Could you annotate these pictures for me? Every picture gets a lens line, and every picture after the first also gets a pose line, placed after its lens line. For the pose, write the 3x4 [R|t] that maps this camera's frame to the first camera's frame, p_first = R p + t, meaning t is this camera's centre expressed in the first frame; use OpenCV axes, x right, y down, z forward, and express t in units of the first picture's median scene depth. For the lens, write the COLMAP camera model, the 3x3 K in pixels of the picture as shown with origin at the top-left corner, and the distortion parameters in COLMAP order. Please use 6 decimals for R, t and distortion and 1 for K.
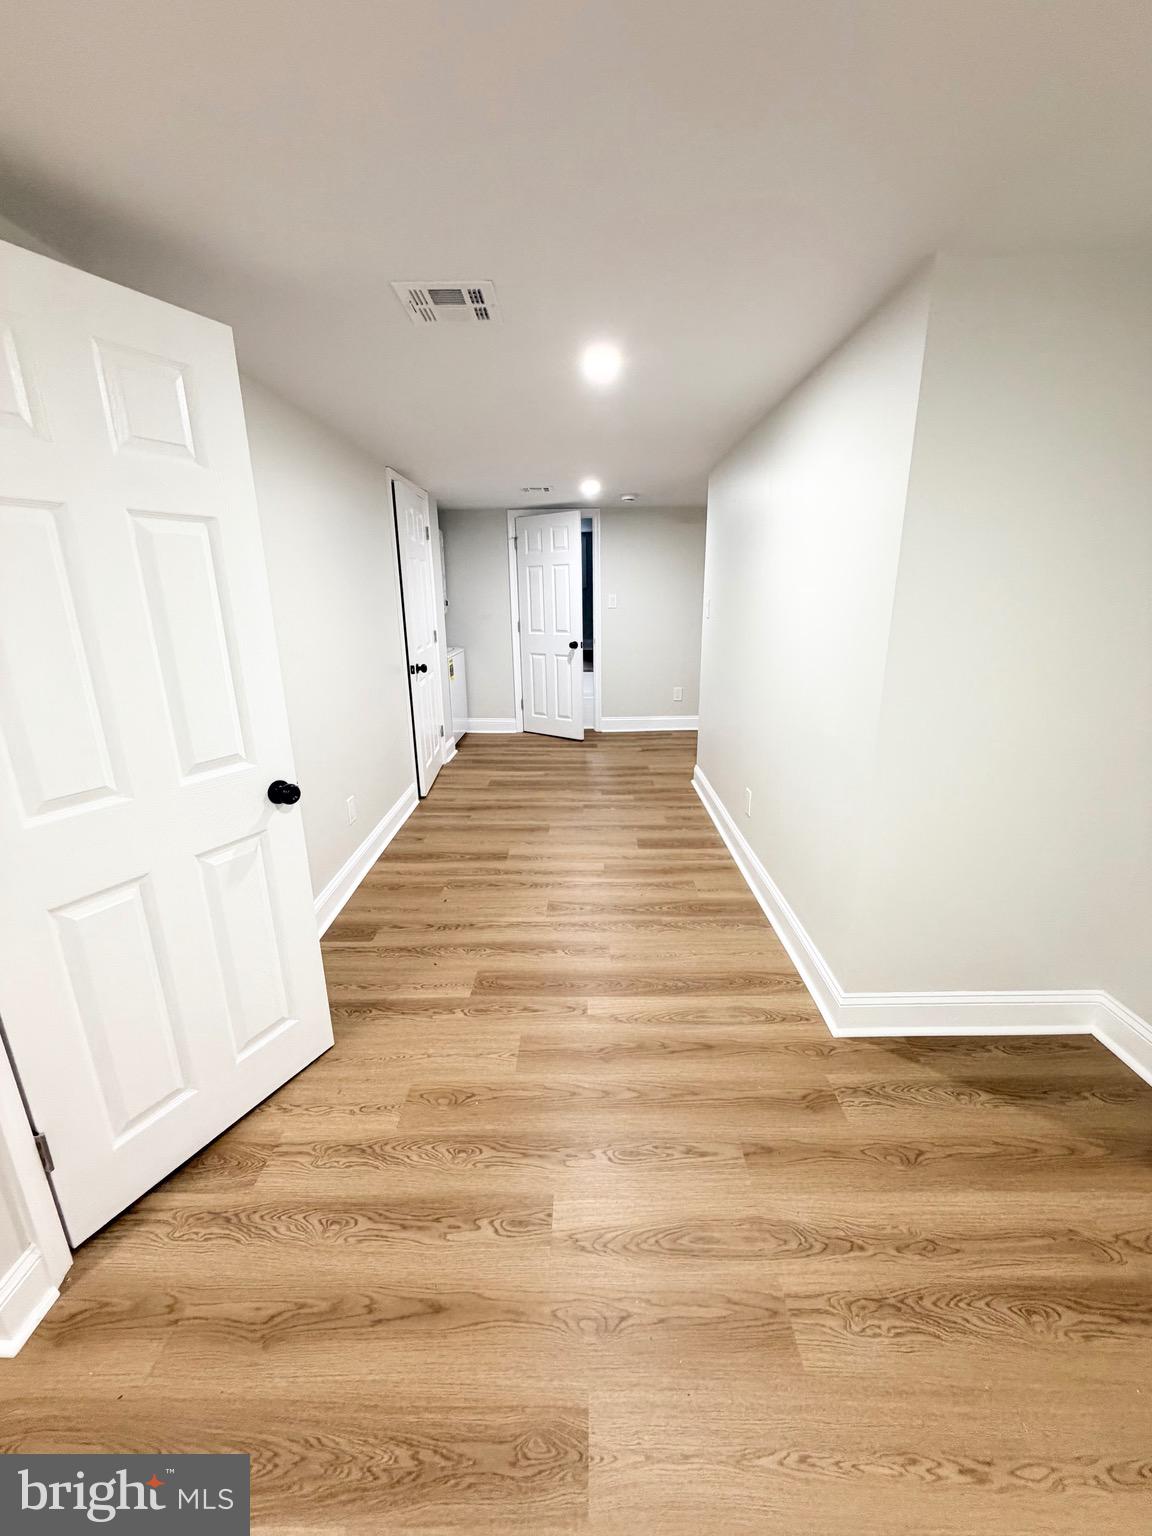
lens RADIAL K [[618.7, 0, 576.0], [0, 618.7, 768.0], [0, 0, 1]] dist [0.001234, 0.000009]
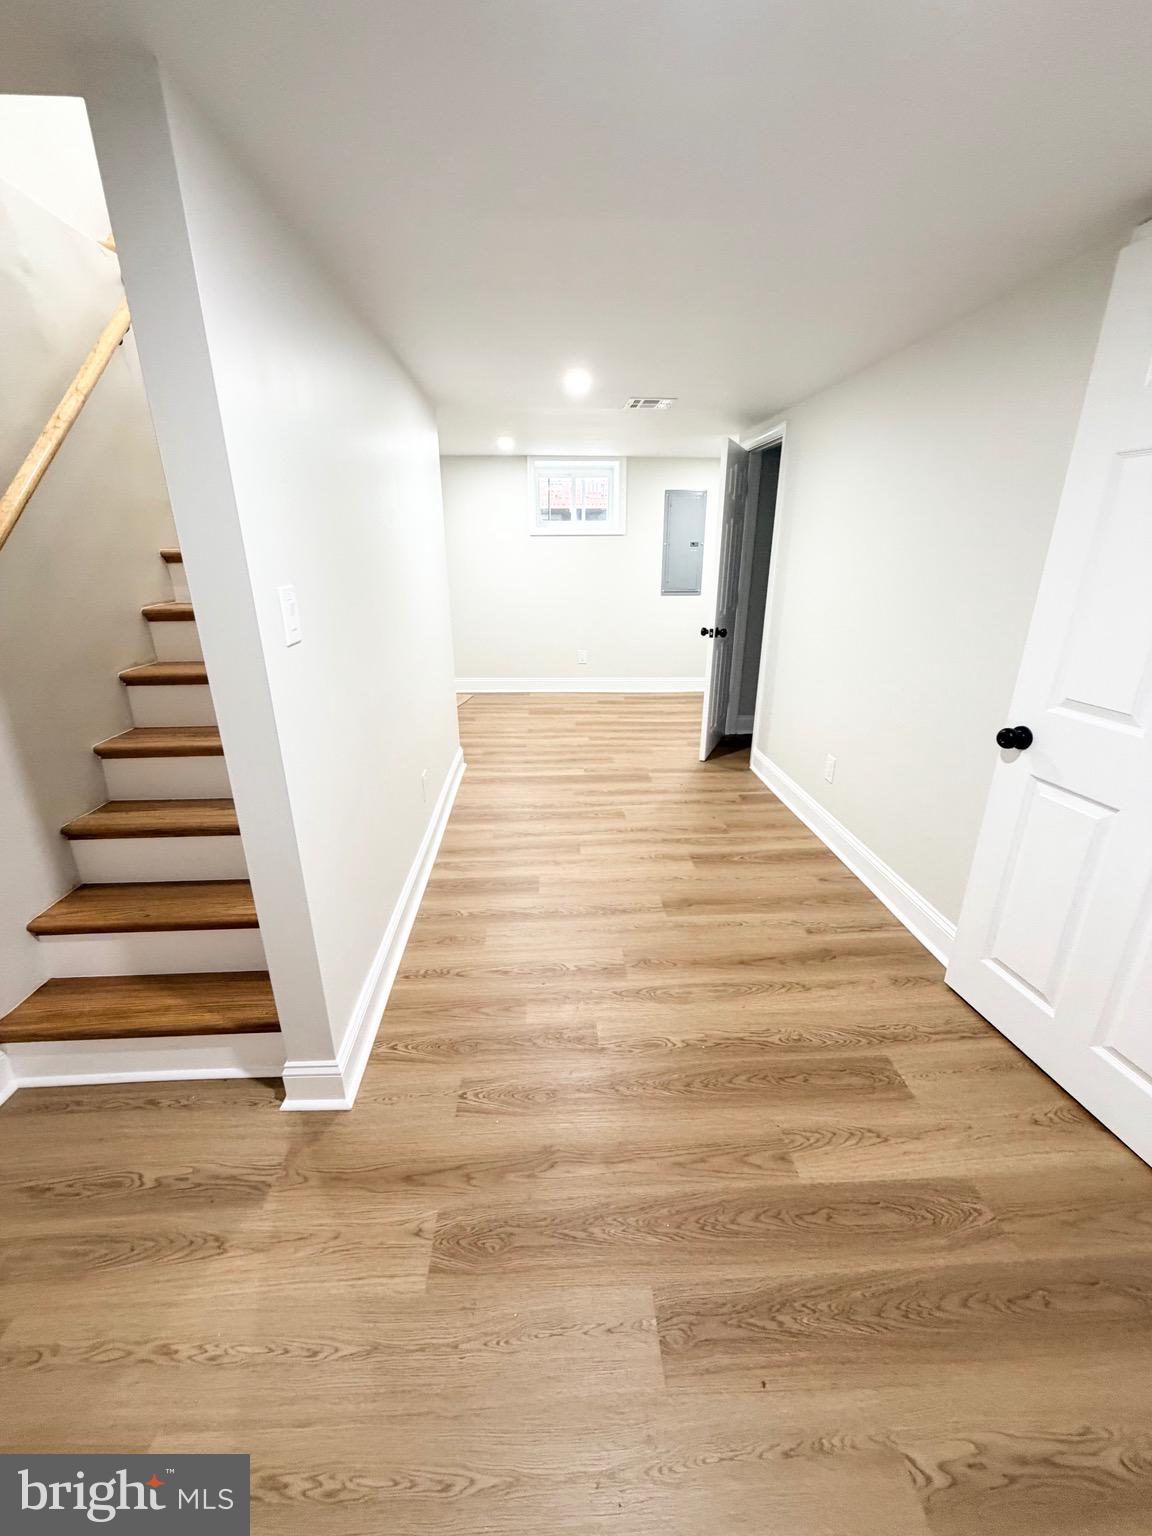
lens RADIAL K [[618.7, 0, 576.0], [0, 618.7, 768.0], [0, 0, 1]] dist [0.001234, 0.000009]
pose [[-0.997811, 0.037089, -0.054759, 0.092489], [-0.002248, 0.808459, 0.588548, -0.467291], [0.066099, 0.587383, -0.806605, 1.589171]]
